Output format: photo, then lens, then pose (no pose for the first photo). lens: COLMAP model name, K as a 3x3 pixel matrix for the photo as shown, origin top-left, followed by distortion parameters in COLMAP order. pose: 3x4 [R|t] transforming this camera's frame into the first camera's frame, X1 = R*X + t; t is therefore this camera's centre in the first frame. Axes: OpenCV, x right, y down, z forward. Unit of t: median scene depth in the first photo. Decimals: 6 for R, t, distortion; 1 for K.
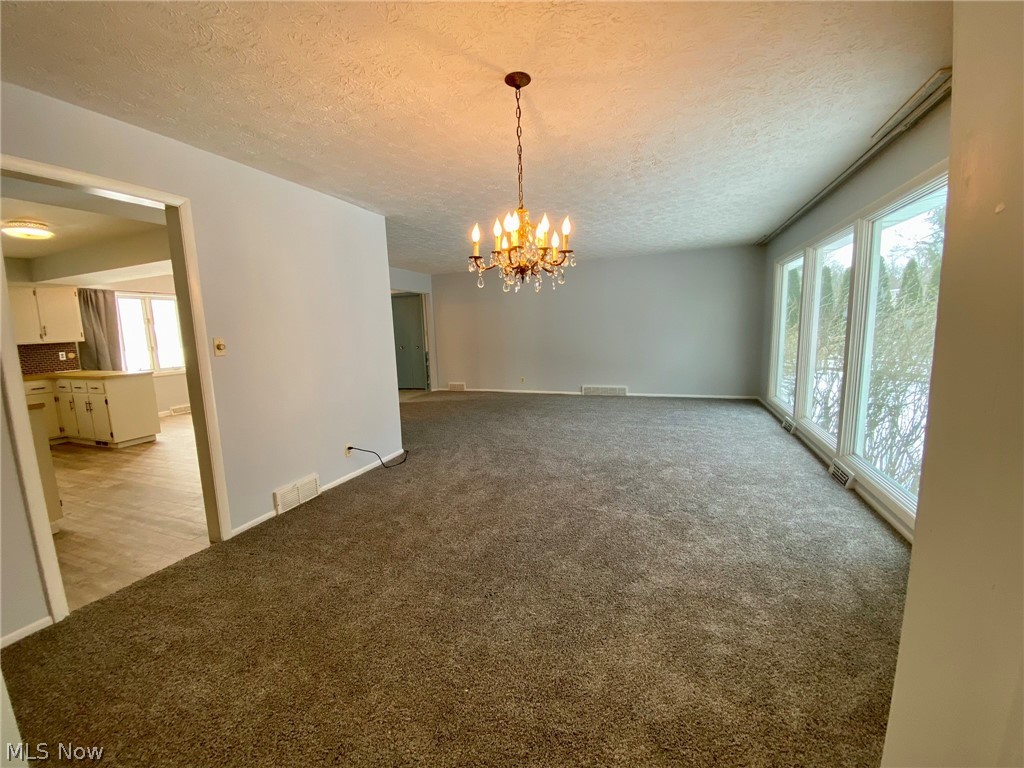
lens RADIAL K [[405.1, 0, 512.0], [0, 405.1, 384.0], [0, 0, 1]] dist [0.002333, -0.013863]
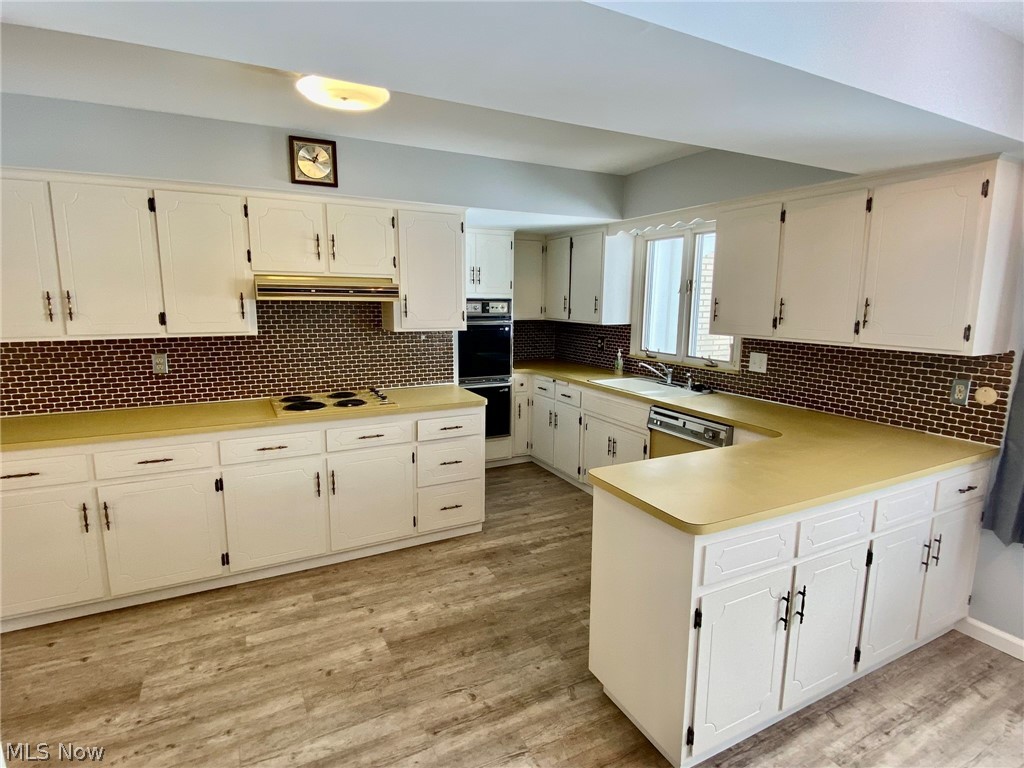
lens RADIAL K [[524.0, 0, 512.0], [0, 524.0, 384.0], [0, 0, 1]] dist [0.035999, -0.039890]
pose [[-0.672698, 0.148381, -0.724887, -0.579883], [-0.085017, 0.957697, 0.274932, -0.165513], [0.735017, 0.246574, -0.631626, 1.010703]]
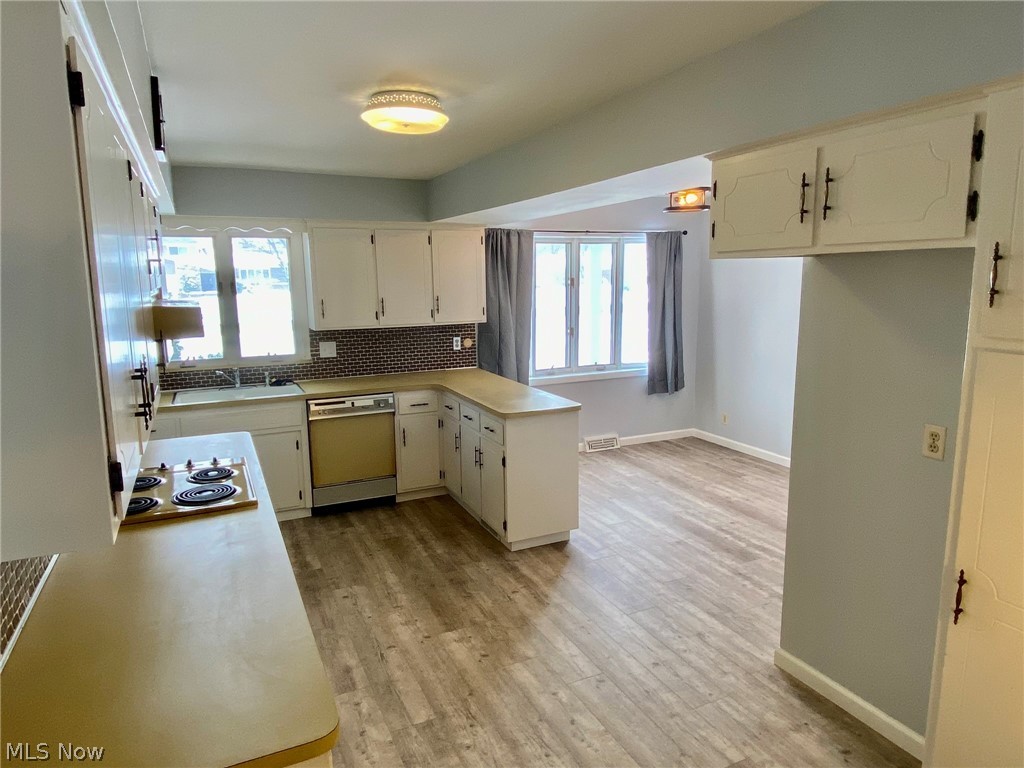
lens RADIAL K [[625.4, 0, 512.0], [0, 625.4, 384.0], [0, 0, 1]] dist [0.001958, -0.000614]
pose [[0.706848, 0.142628, -0.692837, -0.407841], [-0.103445, 0.989774, 0.098218, -0.112632], [0.699760, 0.002245, 0.714374, 0.381439]]
